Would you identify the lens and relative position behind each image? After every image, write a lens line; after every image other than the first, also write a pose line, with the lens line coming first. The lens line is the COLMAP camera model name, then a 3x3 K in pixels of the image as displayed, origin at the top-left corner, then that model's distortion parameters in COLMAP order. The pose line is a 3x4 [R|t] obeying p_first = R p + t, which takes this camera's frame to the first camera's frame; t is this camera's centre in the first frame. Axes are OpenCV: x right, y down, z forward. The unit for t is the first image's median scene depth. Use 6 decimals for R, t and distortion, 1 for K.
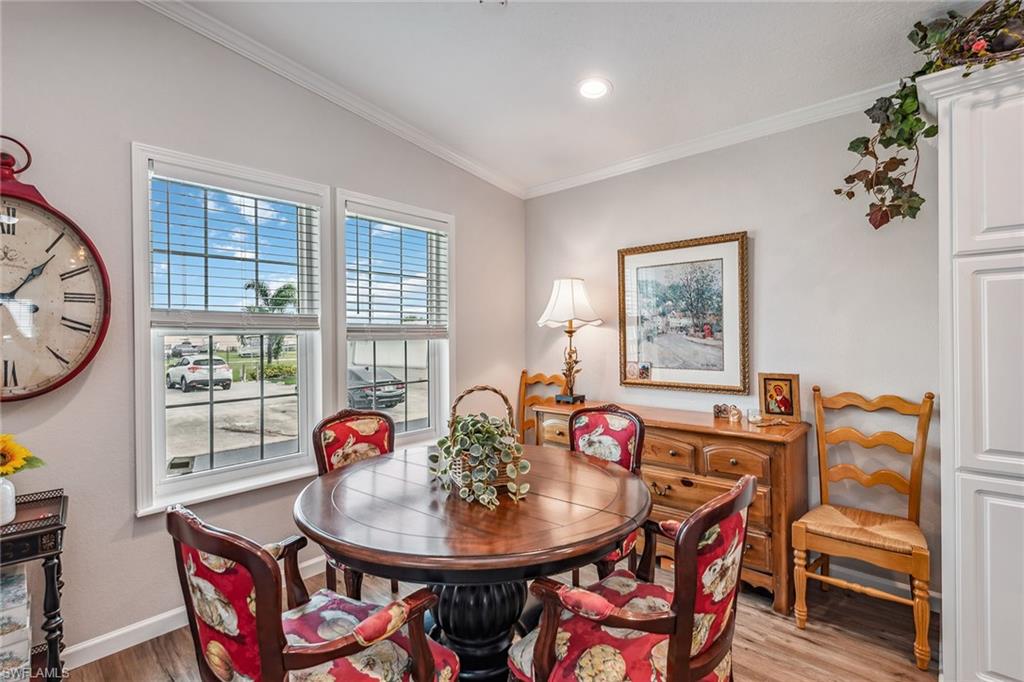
lens RADIAL K [[456.4, 0, 512.0], [0, 456.4, 341.0], [0, 0, 1]] dist [-0.001225, -0.000157]
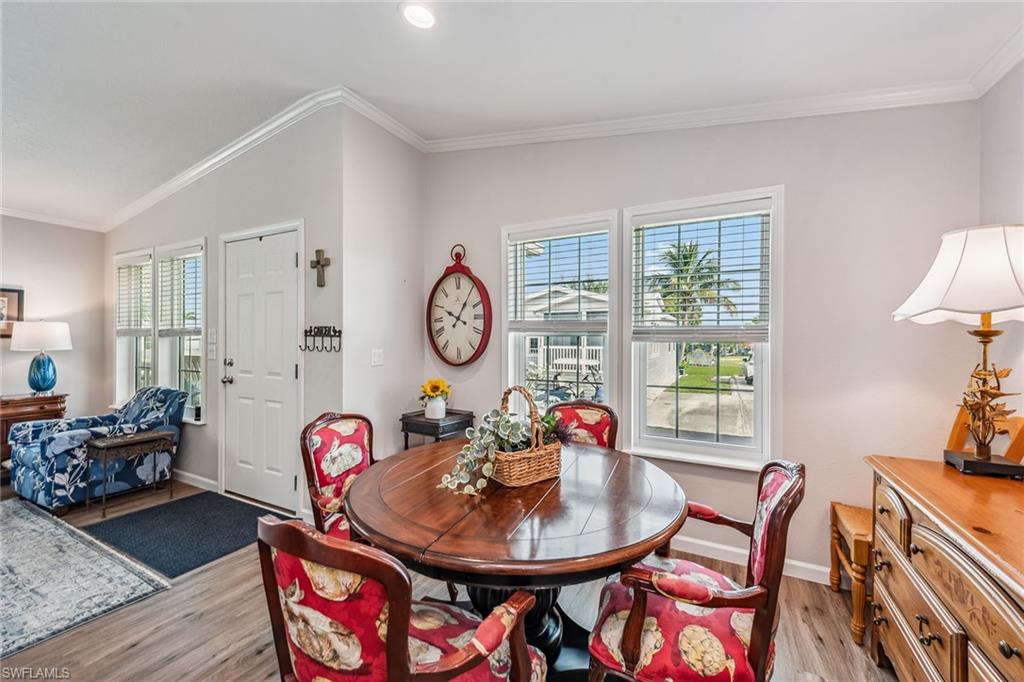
lens RADIAL K [[404.8, 0, 514.1], [0, 404.8, 338.1], [0, 0, 1]] dist [0.005279, -0.000490]
pose [[0.267259, 0.009191, -0.963581, 0.621190], [-0.018732, 0.999815, 0.004341, -0.010414], [0.963443, 0.016889, 0.267381, 0.551620]]
